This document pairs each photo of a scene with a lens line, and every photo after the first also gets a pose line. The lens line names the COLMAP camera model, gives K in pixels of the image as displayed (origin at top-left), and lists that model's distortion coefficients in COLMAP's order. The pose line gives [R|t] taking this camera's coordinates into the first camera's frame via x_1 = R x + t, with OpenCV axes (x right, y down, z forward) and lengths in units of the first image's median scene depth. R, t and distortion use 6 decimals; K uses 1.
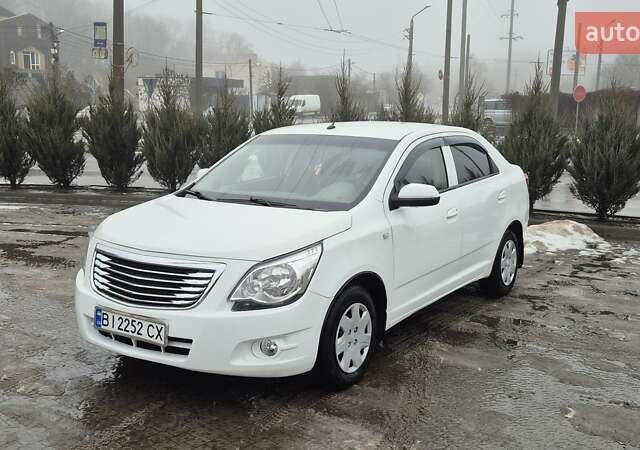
lens RADIAL K [[702.3, 0, 320.9], [0, 702.3, 241.2], [0, 0, 1]] dist [0.188105, -0.557126]
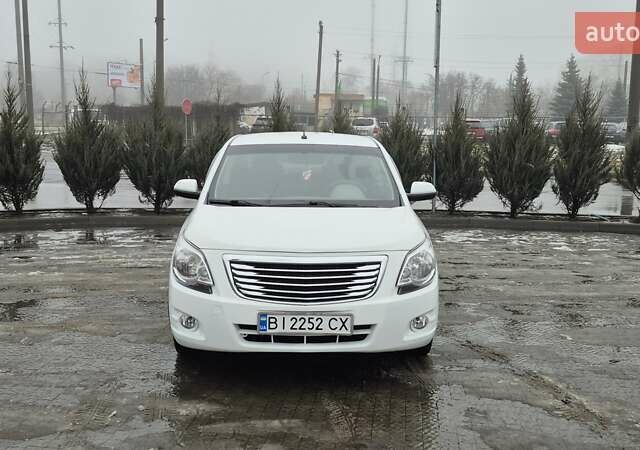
lens RADIAL K [[729.8, 0, 320.0], [0, 729.8, 225.0], [0, 0, 1]] dist [0.060071, -0.027625]
pose [[0.836154, -0.079886, 0.542646, -0.572181], [0.103563, 0.994536, -0.013166, -0.007790], [-0.538629, 0.067207, 0.839859, 0.040434]]
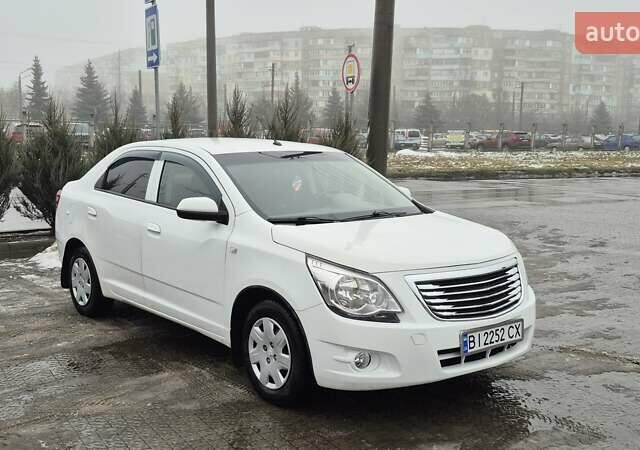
lens RADIAL K [[729.8, 0, 320.0], [0, 729.8, 225.0], [0, 0, 1]] dist [0.060071, -0.027625]
pose [[0.303198, -0.125498, 0.944628, -0.910633], [0.169712, 0.982554, 0.076064, -0.111722], [-0.937693, 0.137253, 0.319207, 0.600702]]
